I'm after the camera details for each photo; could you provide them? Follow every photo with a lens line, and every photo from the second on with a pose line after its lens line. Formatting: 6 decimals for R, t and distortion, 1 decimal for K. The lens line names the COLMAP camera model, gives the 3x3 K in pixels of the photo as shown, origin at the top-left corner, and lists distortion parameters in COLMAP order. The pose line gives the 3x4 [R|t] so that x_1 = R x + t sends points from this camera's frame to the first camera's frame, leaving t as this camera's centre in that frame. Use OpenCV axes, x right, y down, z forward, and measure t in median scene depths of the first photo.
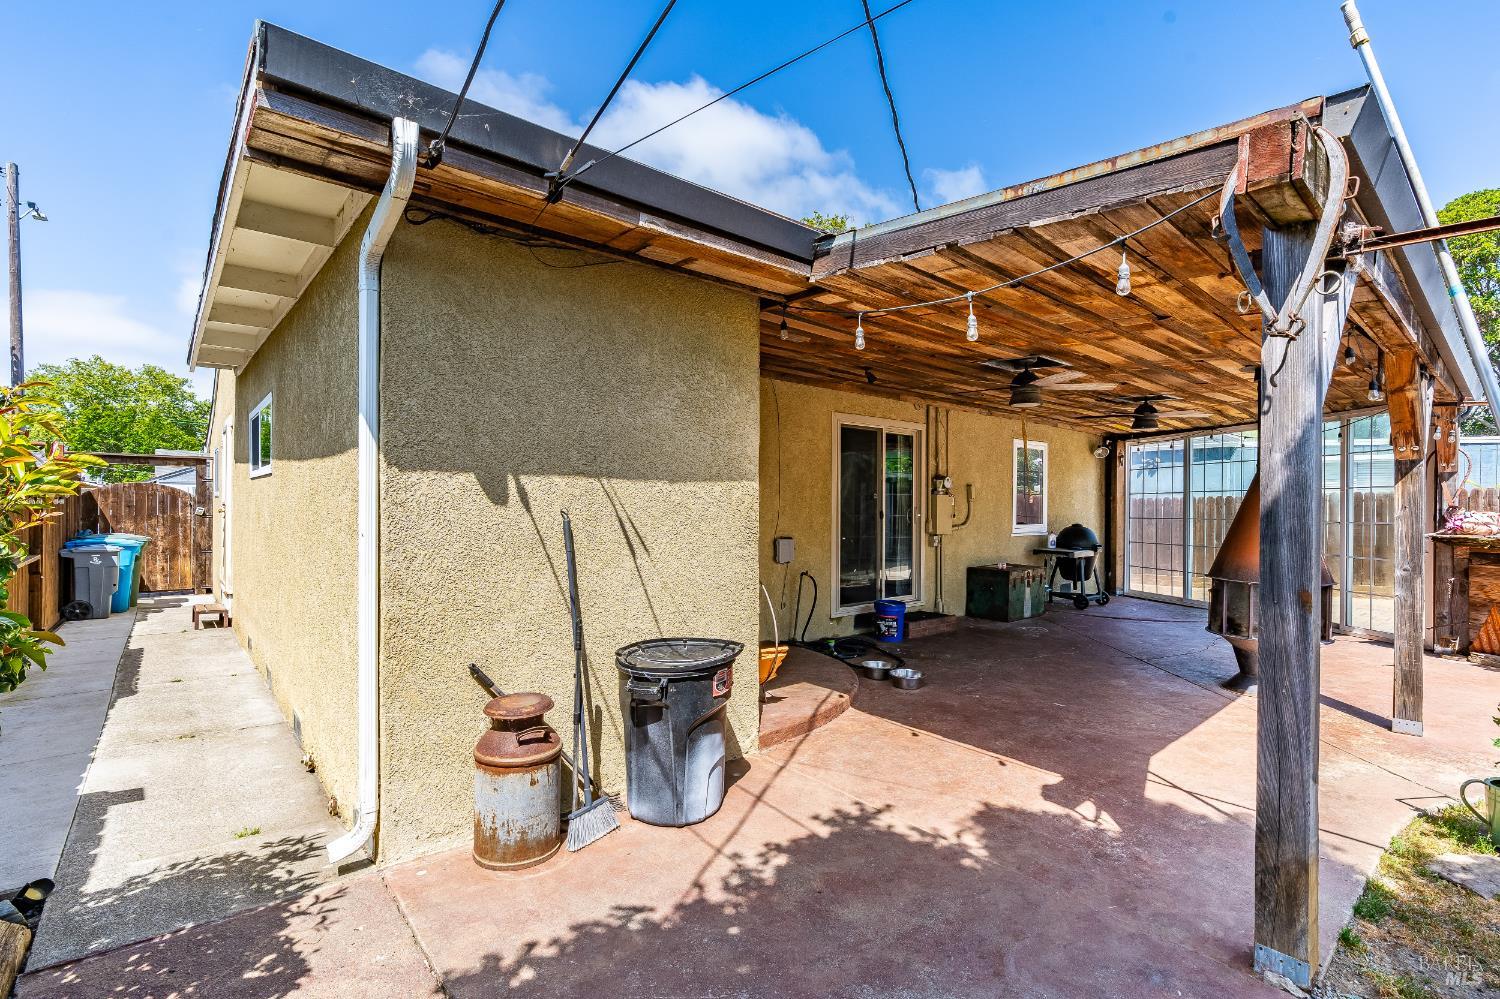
lens RADIAL K [[681.8, 0, 762.7], [0, 681.8, 508.5], [0, 0, 1]] dist [-0.009556, 0.002407]
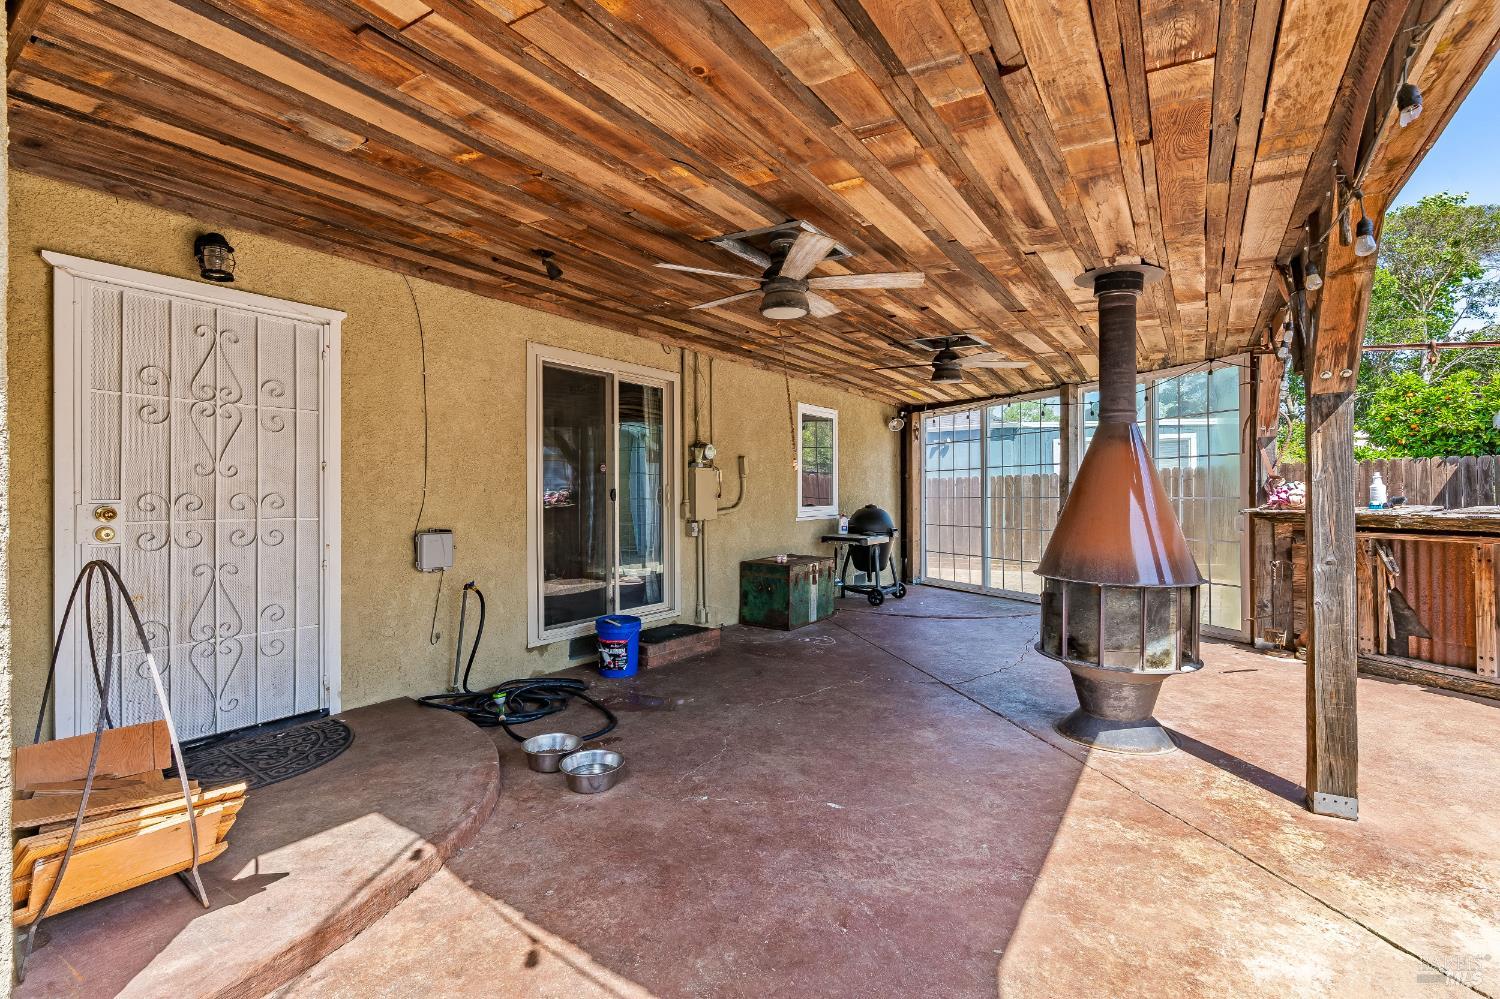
lens RADIAL K [[681.8, 0, 742.2], [0, 681.8, 491.0], [0, 0, 1]] dist [-0.009556, 0.002407]
pose [[0.971482, -0.008959, 0.236943, 0.159729], [0.010316, 0.999937, -0.004485, 0.012075], [-0.236887, 0.006801, 0.971513, 0.322291]]
